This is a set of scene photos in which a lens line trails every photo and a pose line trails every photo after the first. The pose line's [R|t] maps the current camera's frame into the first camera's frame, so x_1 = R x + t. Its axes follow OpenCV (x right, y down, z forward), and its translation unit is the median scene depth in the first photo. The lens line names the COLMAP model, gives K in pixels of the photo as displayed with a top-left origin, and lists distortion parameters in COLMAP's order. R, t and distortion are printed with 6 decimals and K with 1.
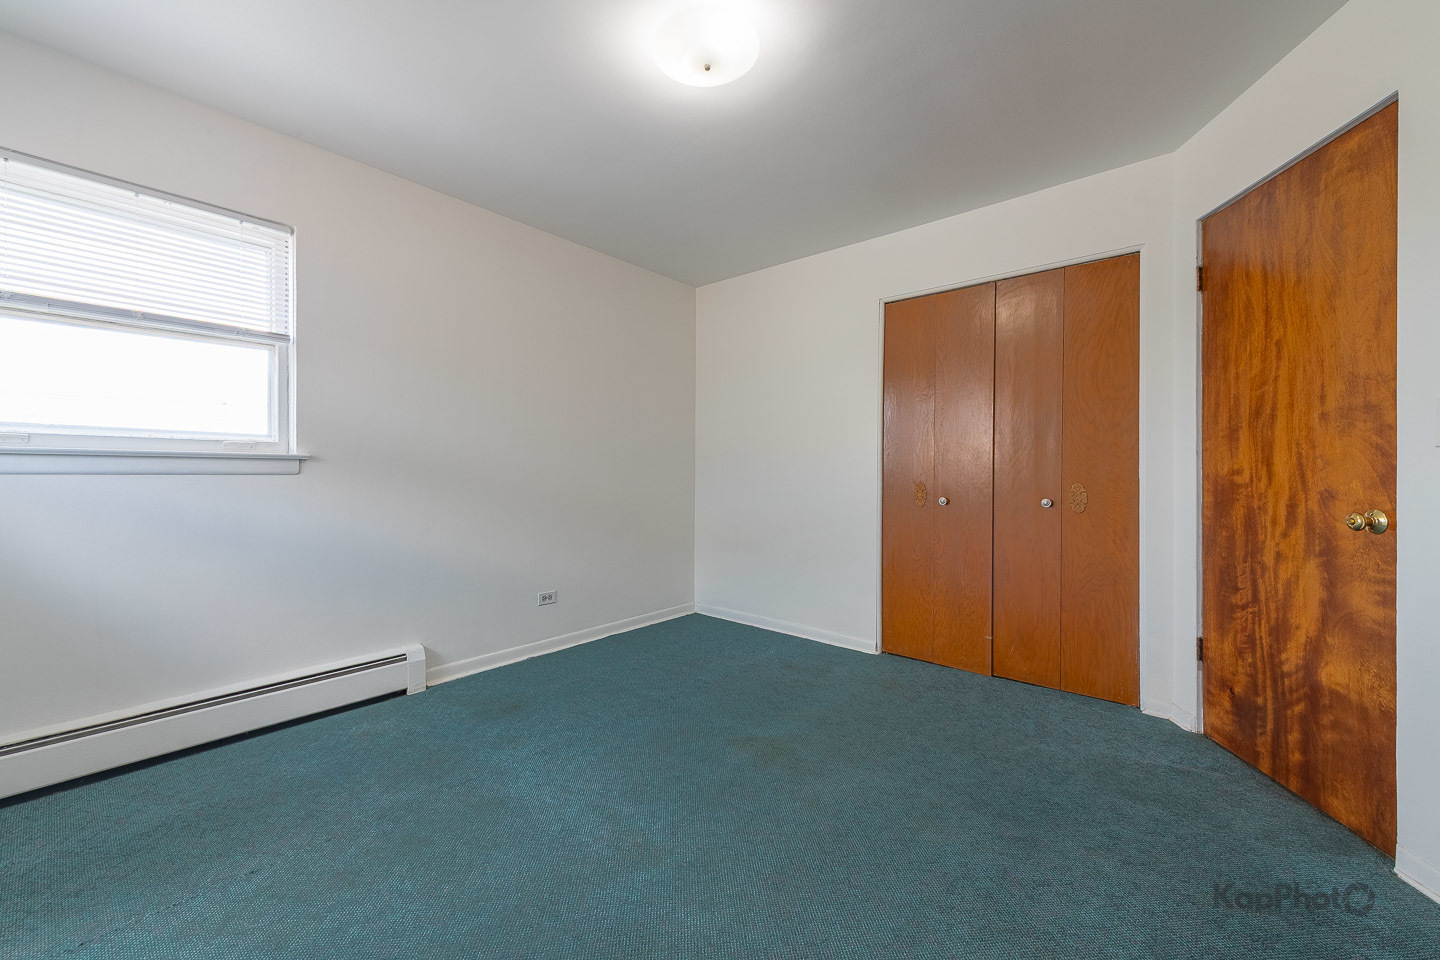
lens RADIAL K [[568.6, 0, 716.7], [0, 568.6, 475.8], [0, 0, 1]] dist [0.015039, -0.006316]
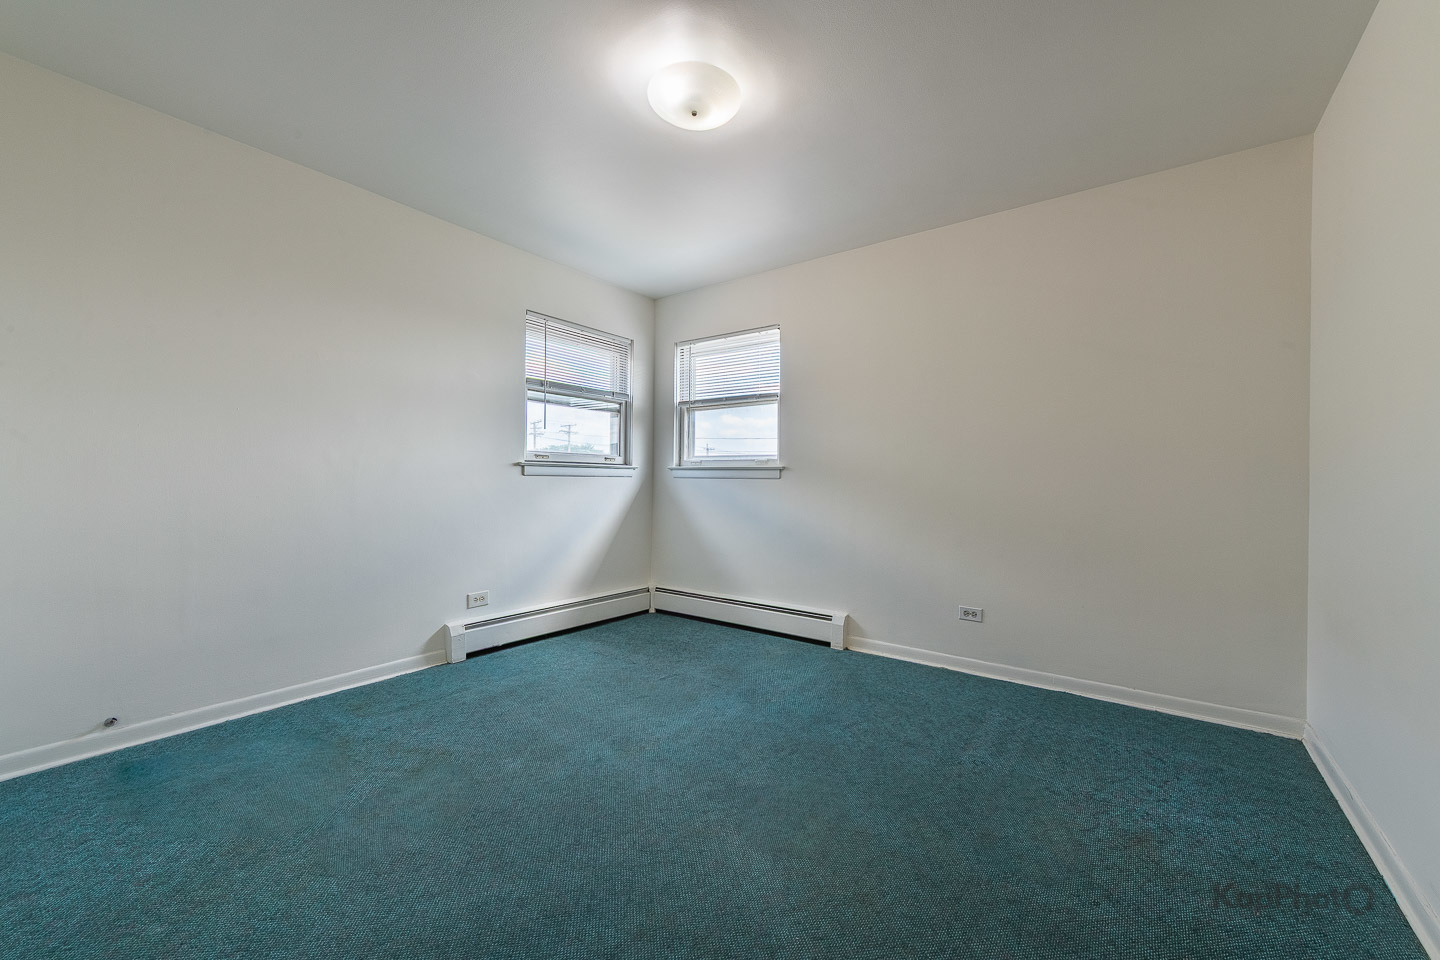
lens RADIAL K [[561.5, 0, 717.0], [0, 561.5, 476.3], [0, 0, 1]] dist [0.014337, -0.005542]
pose [[0.058907, -0.008532, -0.998227, 0.739490], [-0.013553, 0.999864, -0.009346, 0.007005], [0.998171, 0.014080, 0.058784, 0.666358]]
